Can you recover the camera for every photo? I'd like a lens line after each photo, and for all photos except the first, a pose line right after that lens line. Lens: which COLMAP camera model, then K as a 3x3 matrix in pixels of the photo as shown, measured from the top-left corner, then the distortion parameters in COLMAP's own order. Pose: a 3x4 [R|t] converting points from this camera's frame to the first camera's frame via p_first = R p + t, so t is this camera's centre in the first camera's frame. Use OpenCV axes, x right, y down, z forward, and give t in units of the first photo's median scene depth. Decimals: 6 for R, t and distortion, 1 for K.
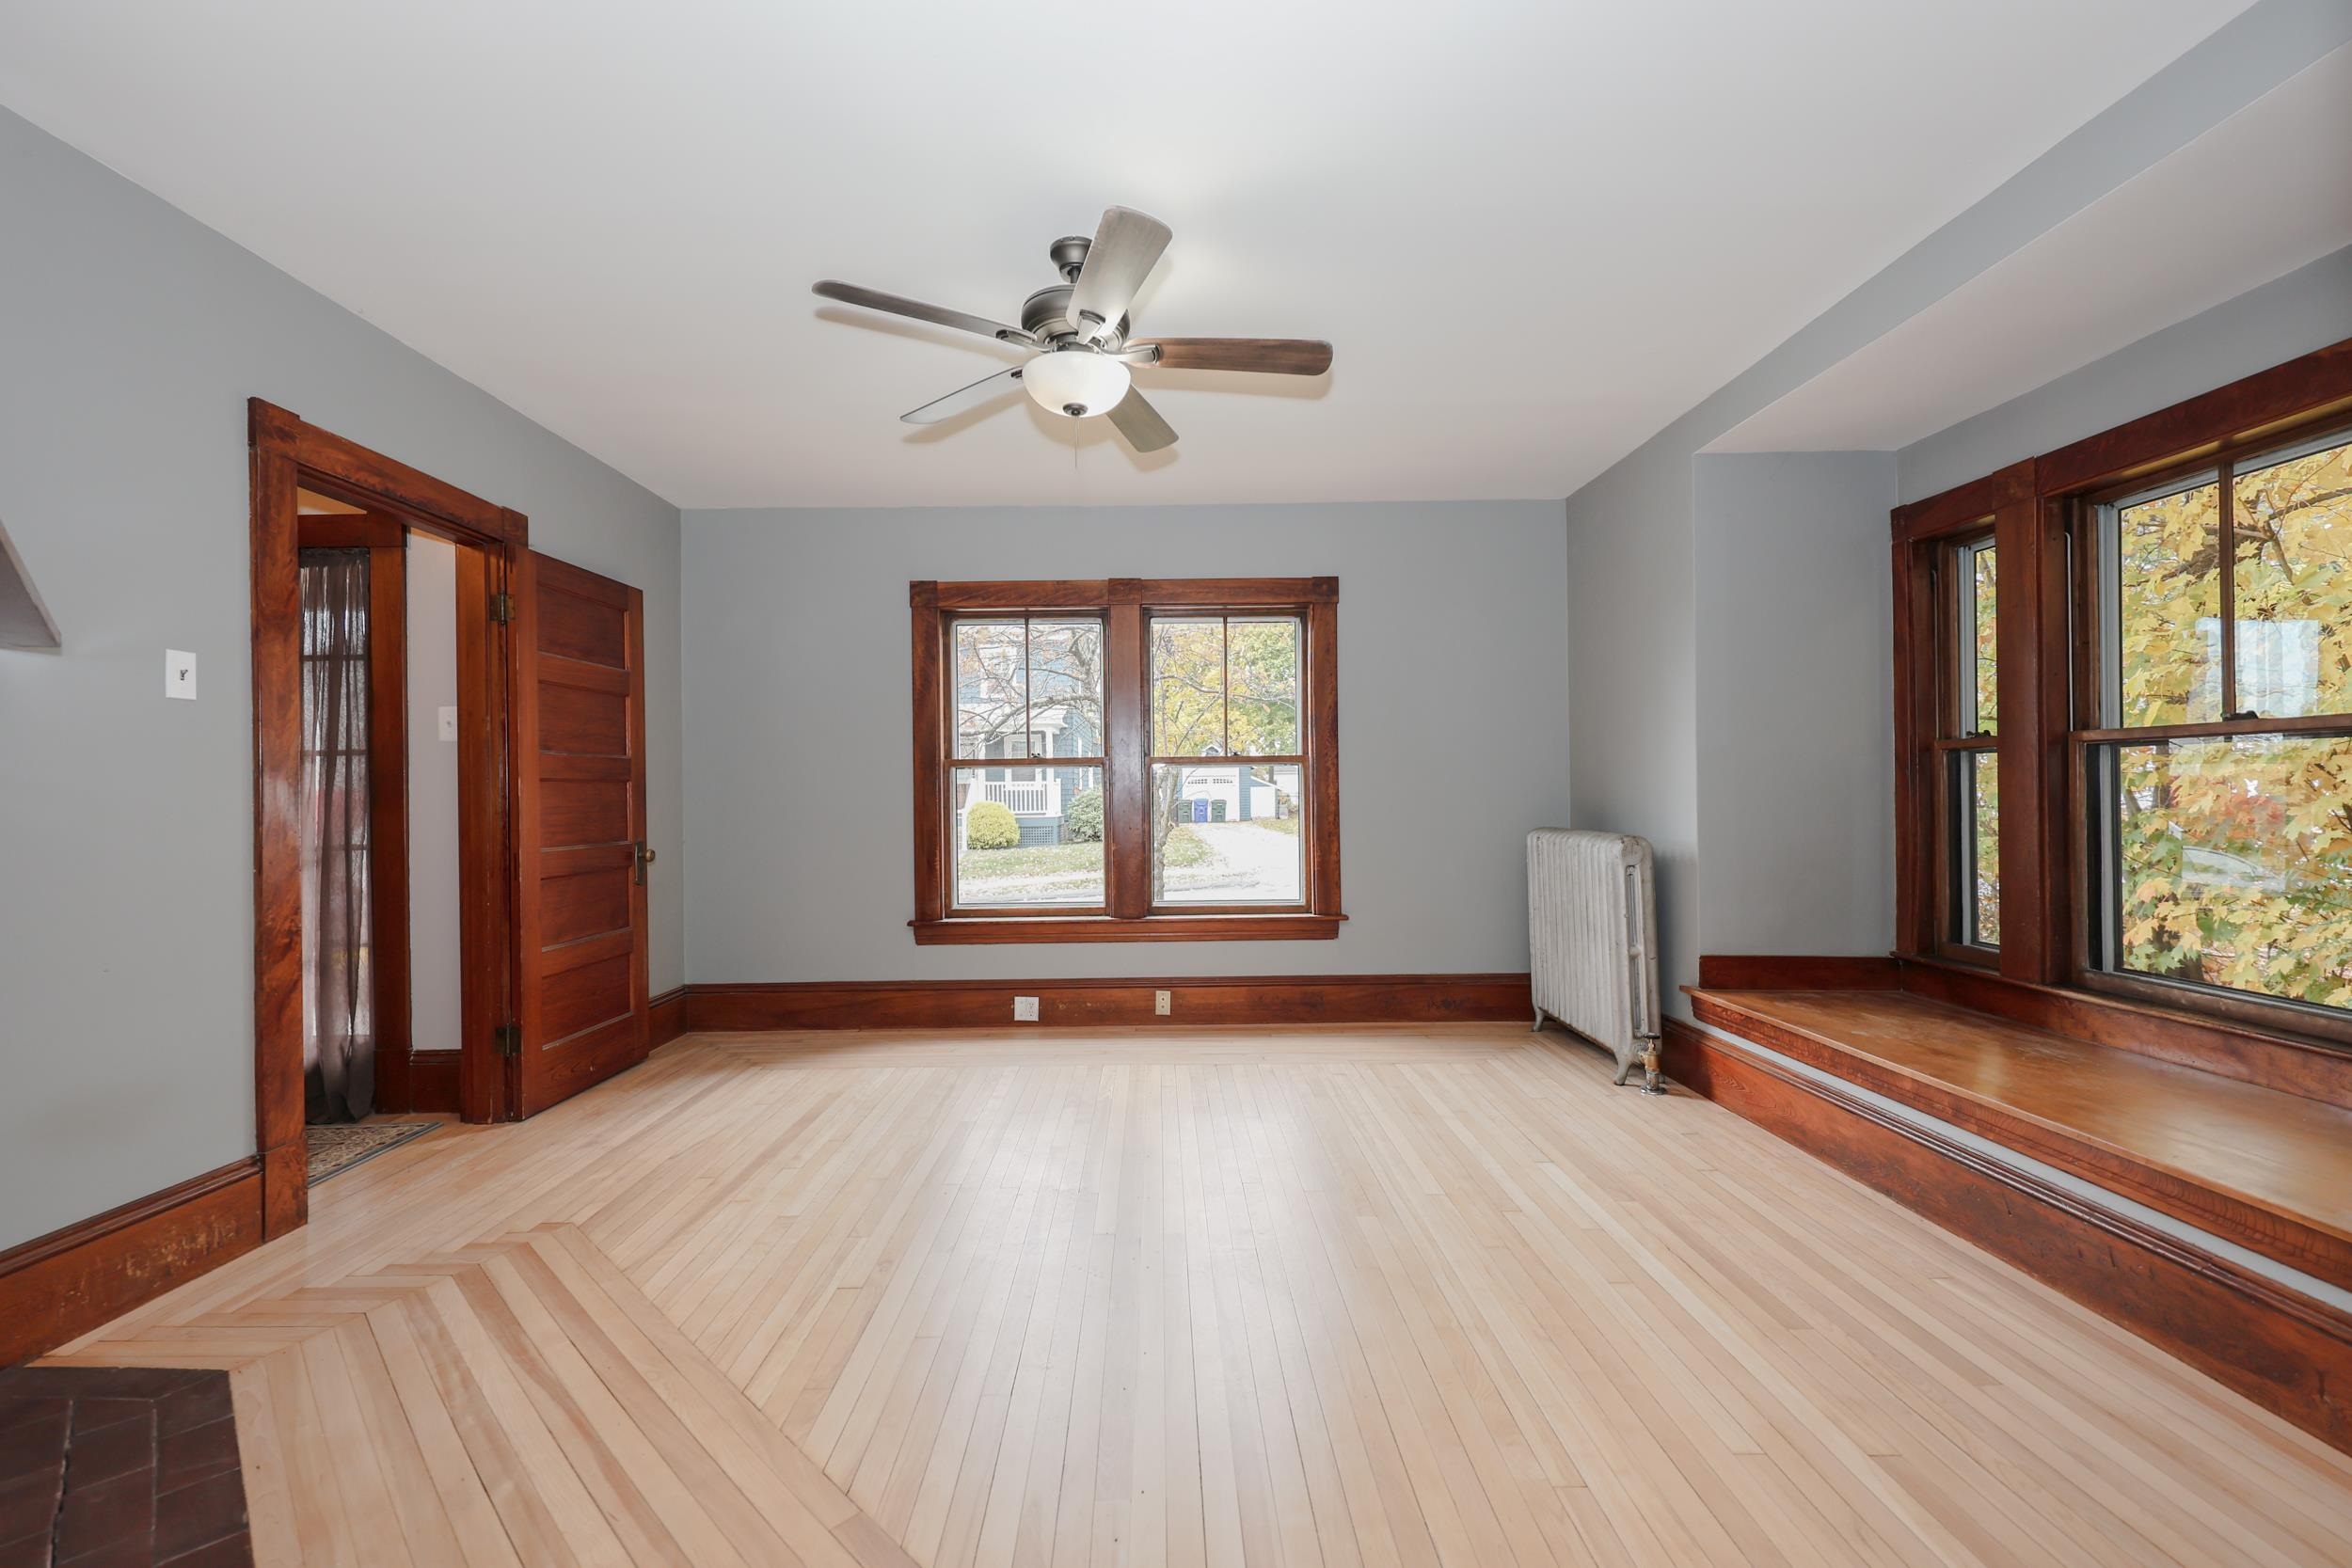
lens RADIAL K [[990.0, 0, 1163.3], [0, 990.0, 779.8], [0, 0, 1]] dist [0.000134, 0.000007]
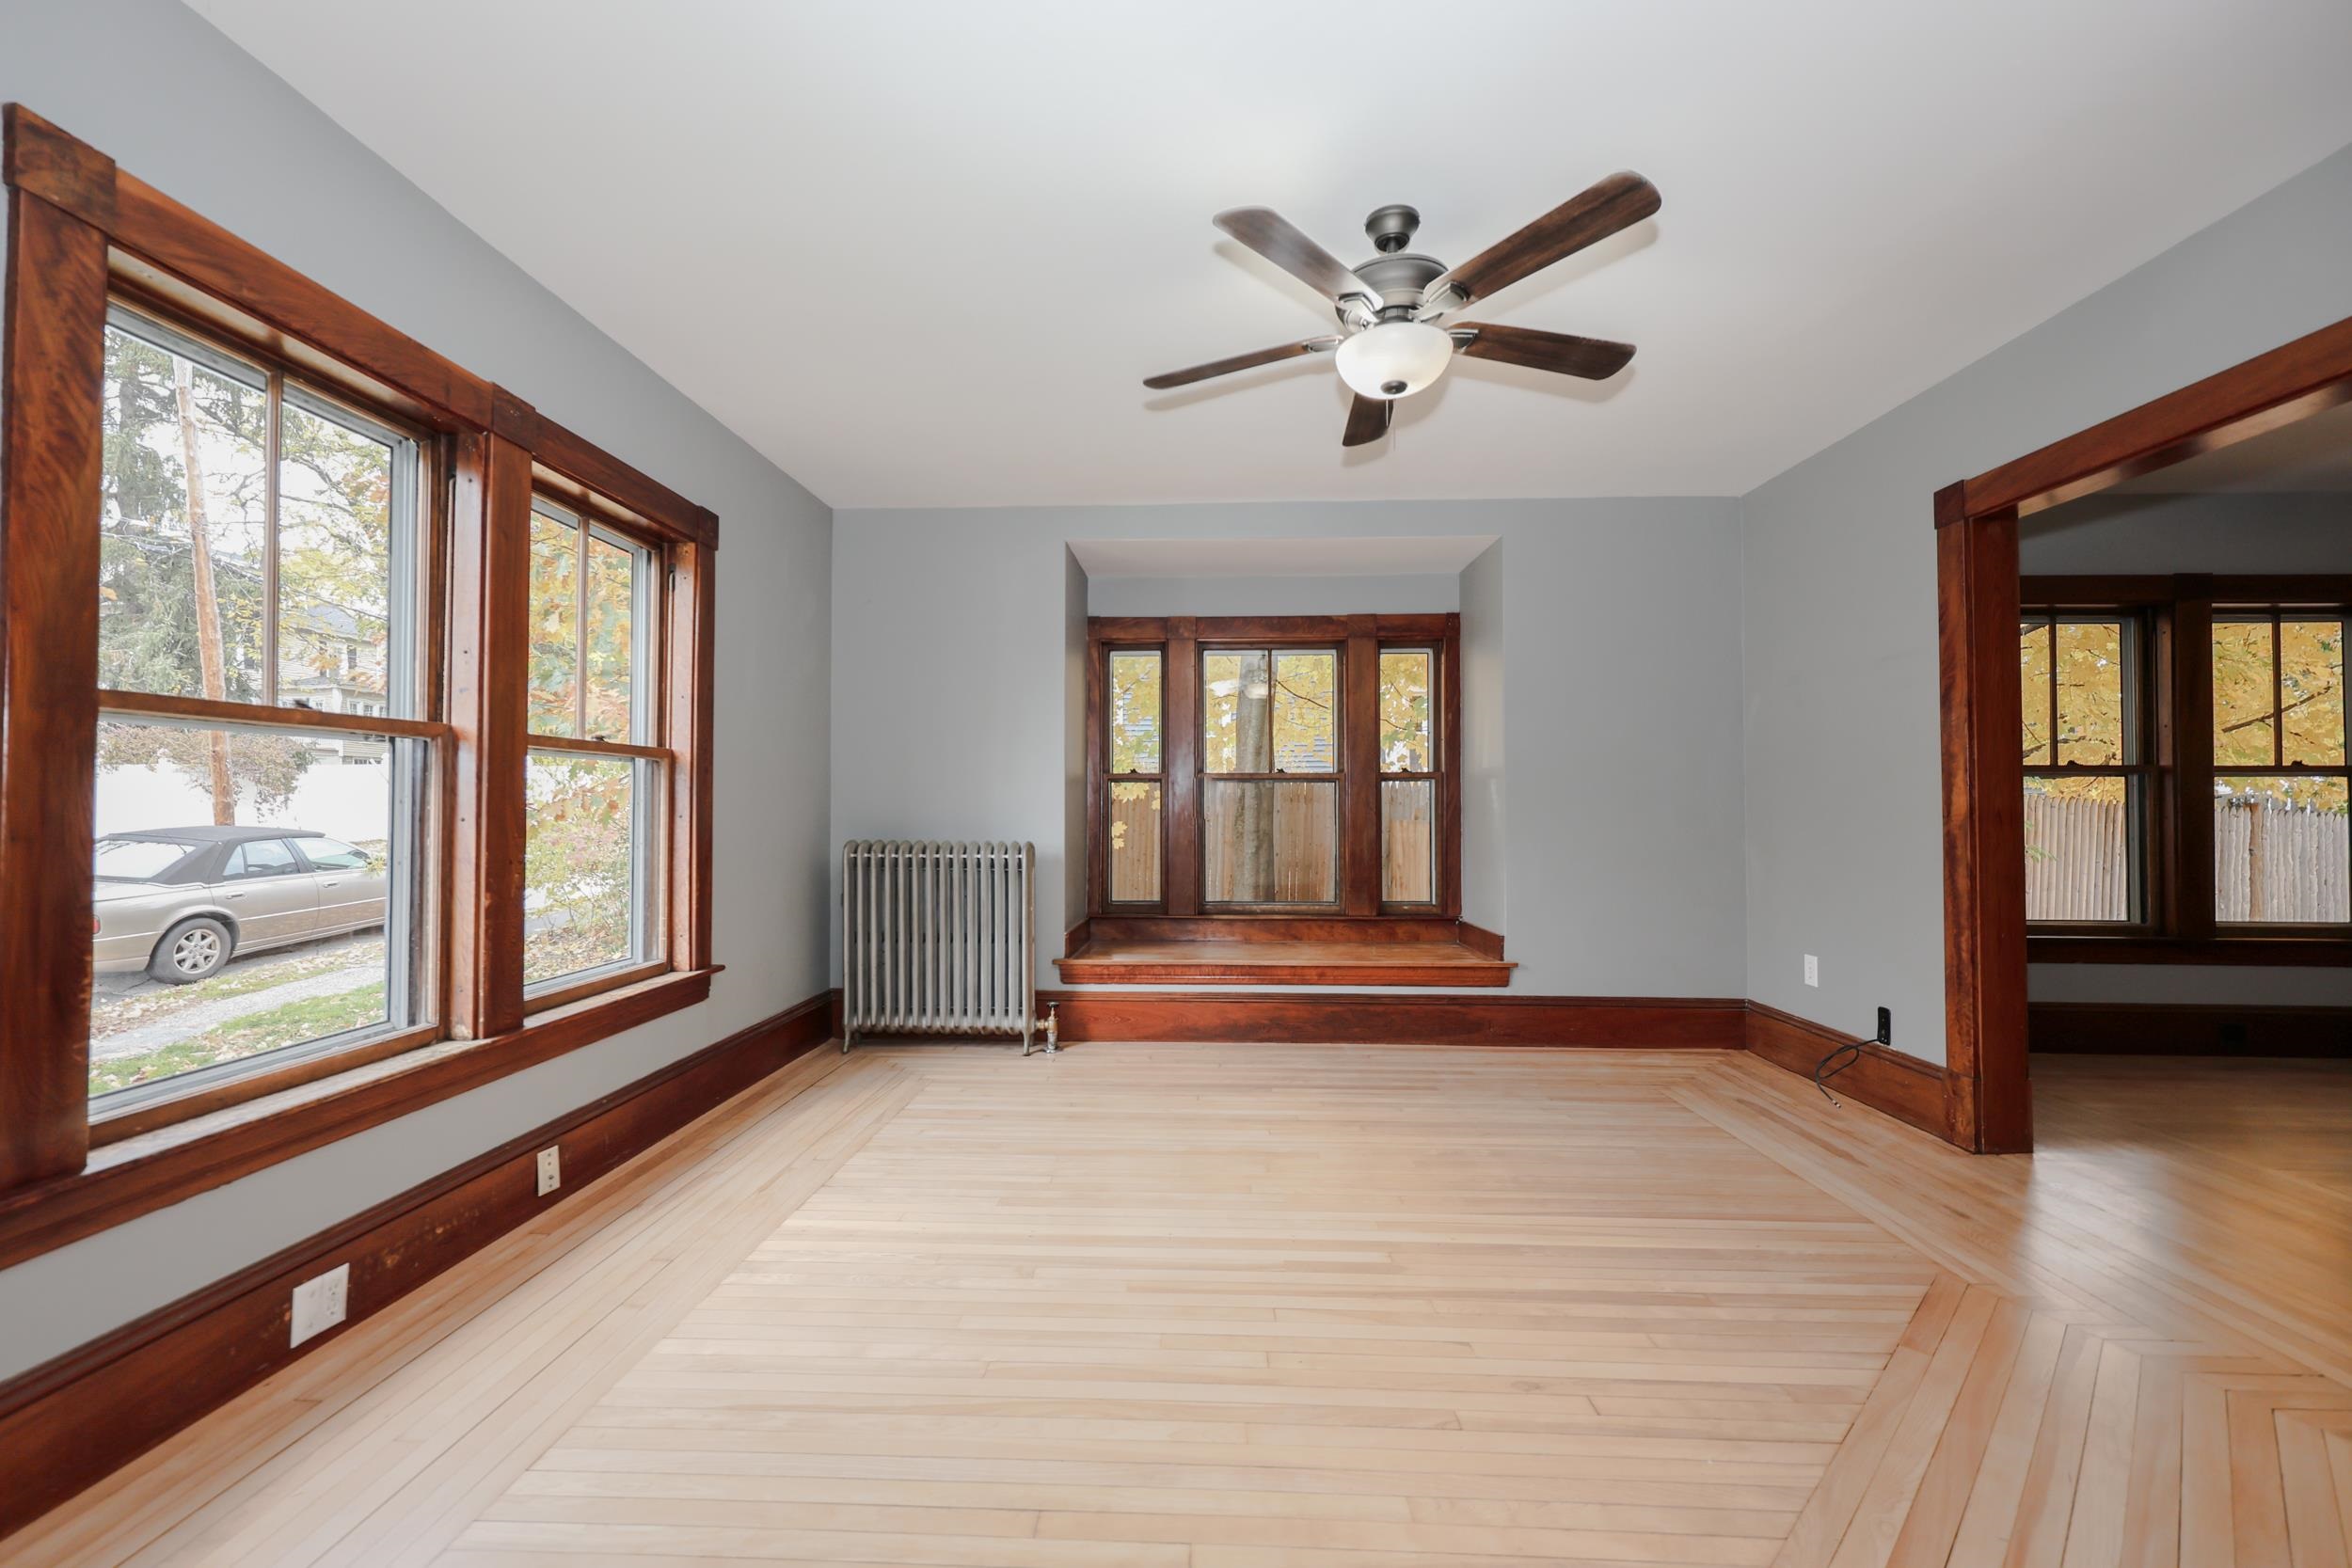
lens RADIAL K [[970.7, 0, 1164.0], [0, 970.7, 783.0], [0, 0, 1]] dist [0.001968, 0.000392]
pose [[0.057218, 0.032644, 0.997828, -0.715140], [-0.009967, 0.999434, -0.032125, 0.024842], [-0.998312, -0.008107, 0.057511, 0.819574]]
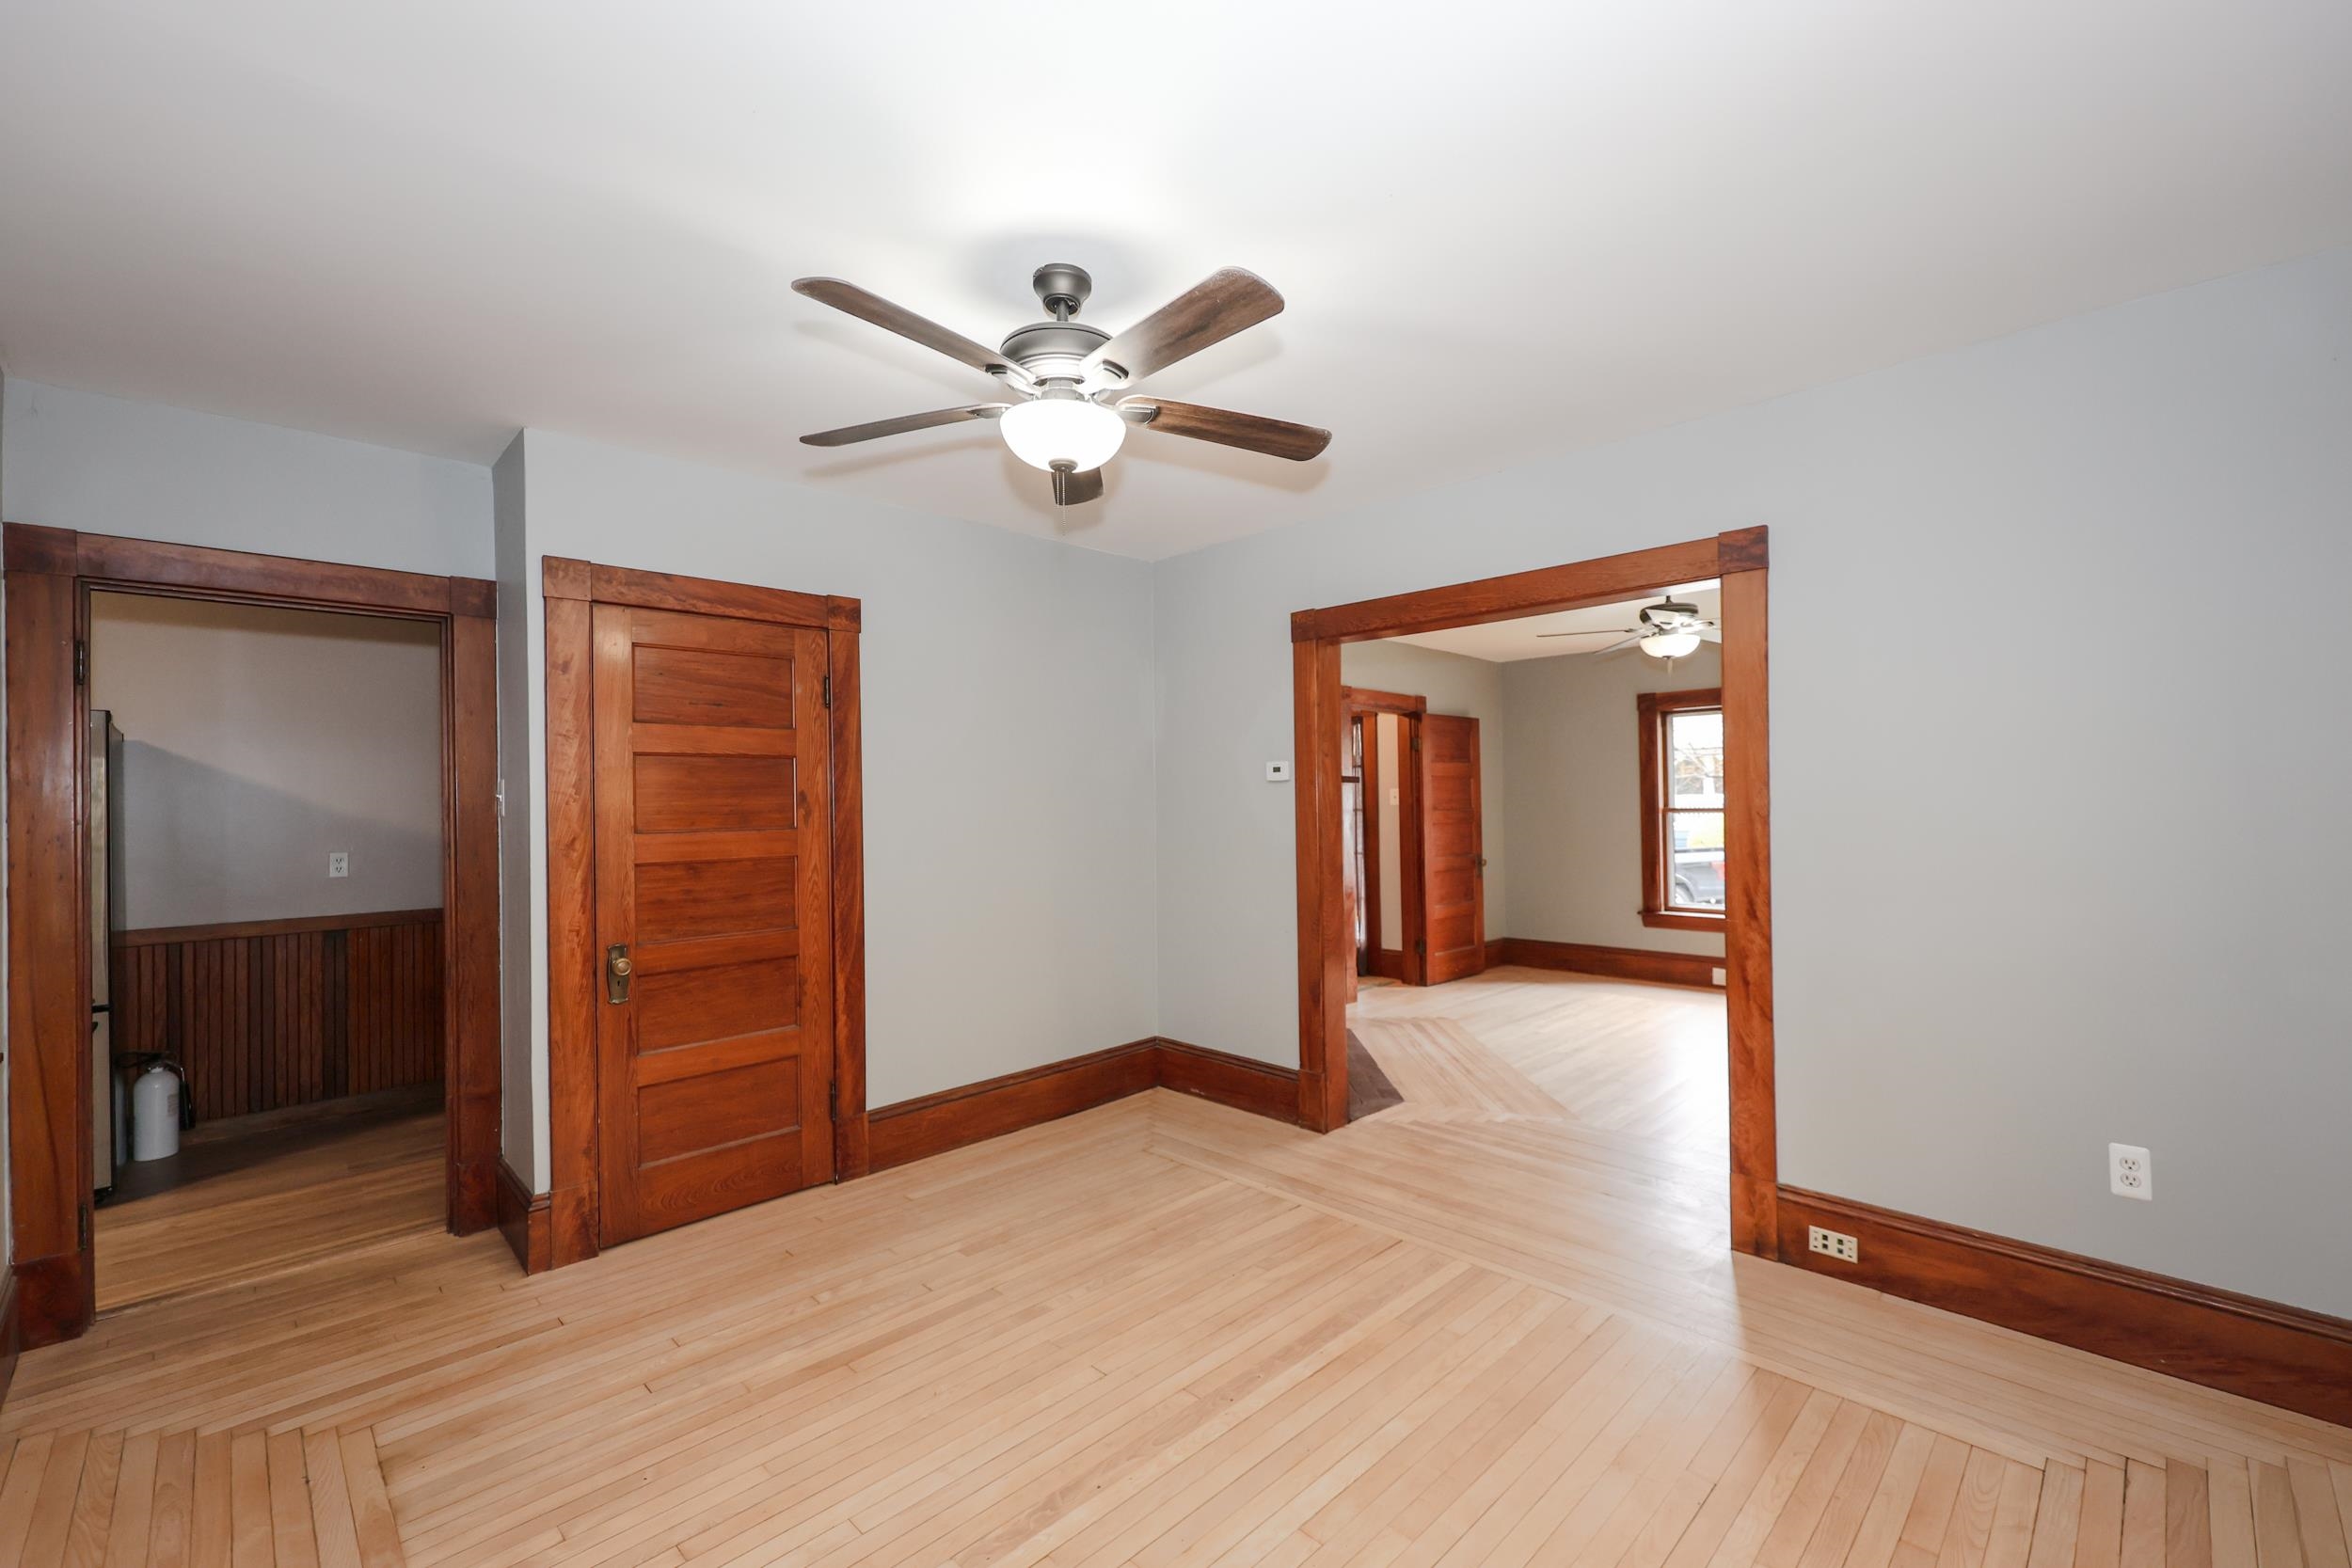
lens RADIAL K [[972.6, 0, 1183.2], [0, 972.6, 792.3], [0, 0, 1]] dist [0.001669, 0.000419]
pose [[0.698713, -0.009759, -0.715336, 0.451371], [0.012355, 0.999922, -0.001573, -0.068688], [0.715295, -0.007739, 0.698779, -0.778350]]
